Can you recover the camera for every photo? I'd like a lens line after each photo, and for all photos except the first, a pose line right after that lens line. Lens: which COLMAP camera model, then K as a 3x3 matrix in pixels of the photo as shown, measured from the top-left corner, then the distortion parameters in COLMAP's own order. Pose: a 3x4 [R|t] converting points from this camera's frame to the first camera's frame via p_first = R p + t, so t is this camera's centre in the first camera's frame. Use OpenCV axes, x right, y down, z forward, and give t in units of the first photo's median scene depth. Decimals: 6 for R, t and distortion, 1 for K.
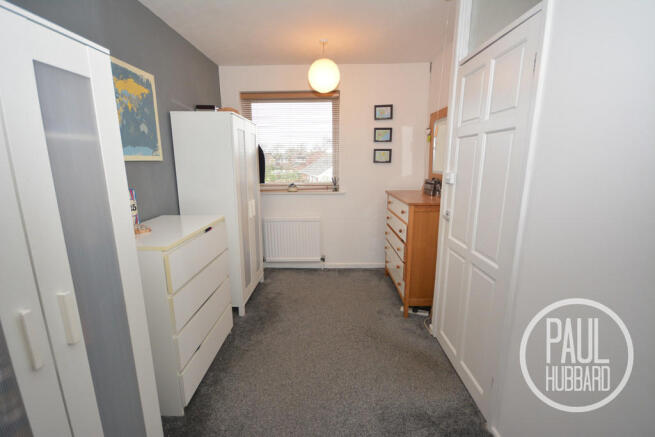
lens RADIAL K [[286.2, 0, 326.7], [0, 286.2, 219.2], [0, 0, 1]] dist [-0.001445, -0.000177]
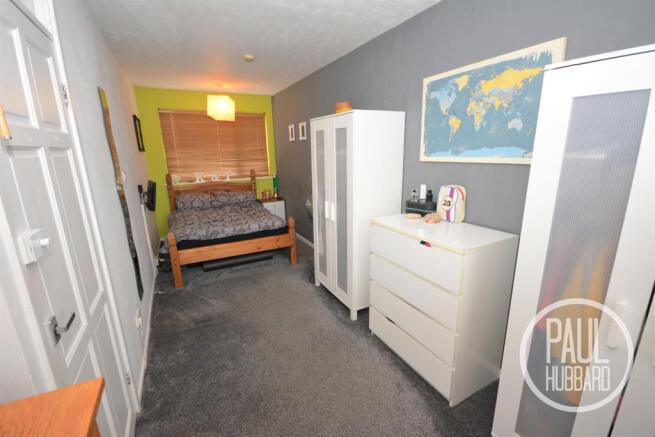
lens RADIAL K [[286.2, 0, 326.4], [0, 286.2, 219.0], [0, 0, 1]] dist [-0.001445, -0.000177]
pose [[-0.873886, 0.137430, -0.466301, 0.258832], [-0.073850, 0.910545, 0.406760, -0.377483], [0.480489, 0.389899, -0.785563, 1.543072]]
